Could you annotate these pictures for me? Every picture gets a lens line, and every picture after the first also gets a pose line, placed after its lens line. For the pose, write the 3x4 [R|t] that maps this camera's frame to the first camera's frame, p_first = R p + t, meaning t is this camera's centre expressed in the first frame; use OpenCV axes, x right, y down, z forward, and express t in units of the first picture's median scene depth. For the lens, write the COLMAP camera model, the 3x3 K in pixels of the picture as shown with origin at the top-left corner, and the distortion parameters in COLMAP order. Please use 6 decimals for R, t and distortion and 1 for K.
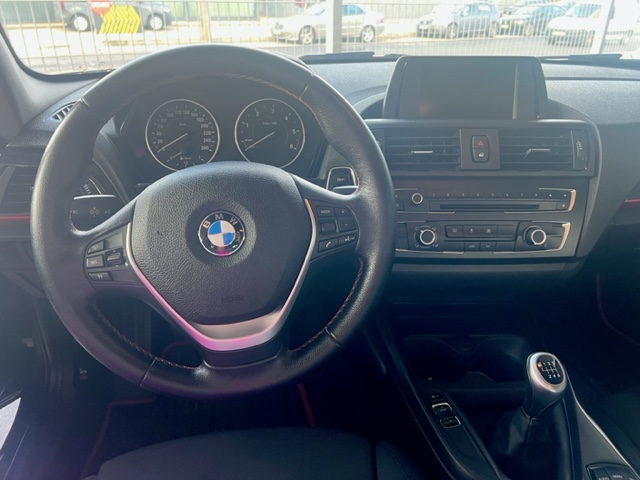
lens RADIAL K [[471.4, 0, 320.0], [0, 471.4, 240.0], [0, 0, 1]] dist [0.038121, -0.037280]
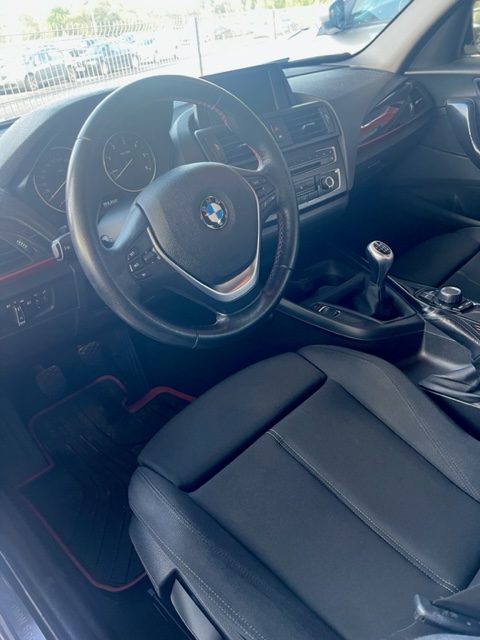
lens RADIAL K [[471.4, 0, 217.9], [0, 471.4, 320.2], [0, 0, 1]] dist [0.038121, -0.037280]
pose [[0.819134, -0.384703, 0.425469, -0.623771], [0.360284, 0.922241, 0.140241, 0.058711], [-0.446336, 0.038413, 0.894041, -0.153302]]
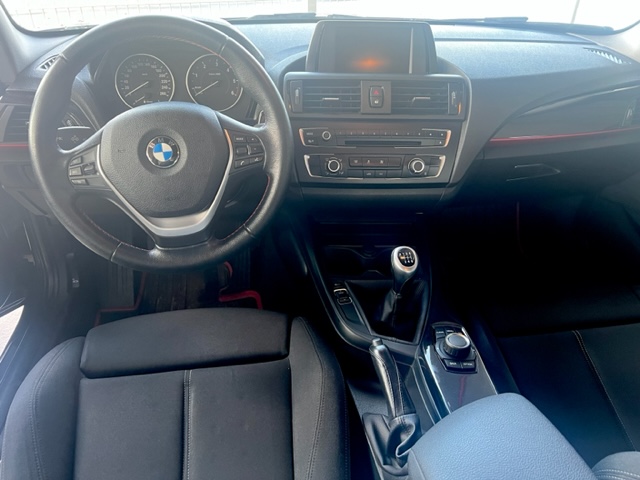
lens RADIAL K [[471.4, 0, 320.0], [0, 471.4, 240.0], [0, 0, 1]] dist [0.038121, -0.037280]
pose [[0.999920, 0.008997, 0.008871, 0.178111], [-0.009756, 0.995929, 0.089612, 0.081731], [-0.008029, -0.089692, 0.995937, -0.318041]]
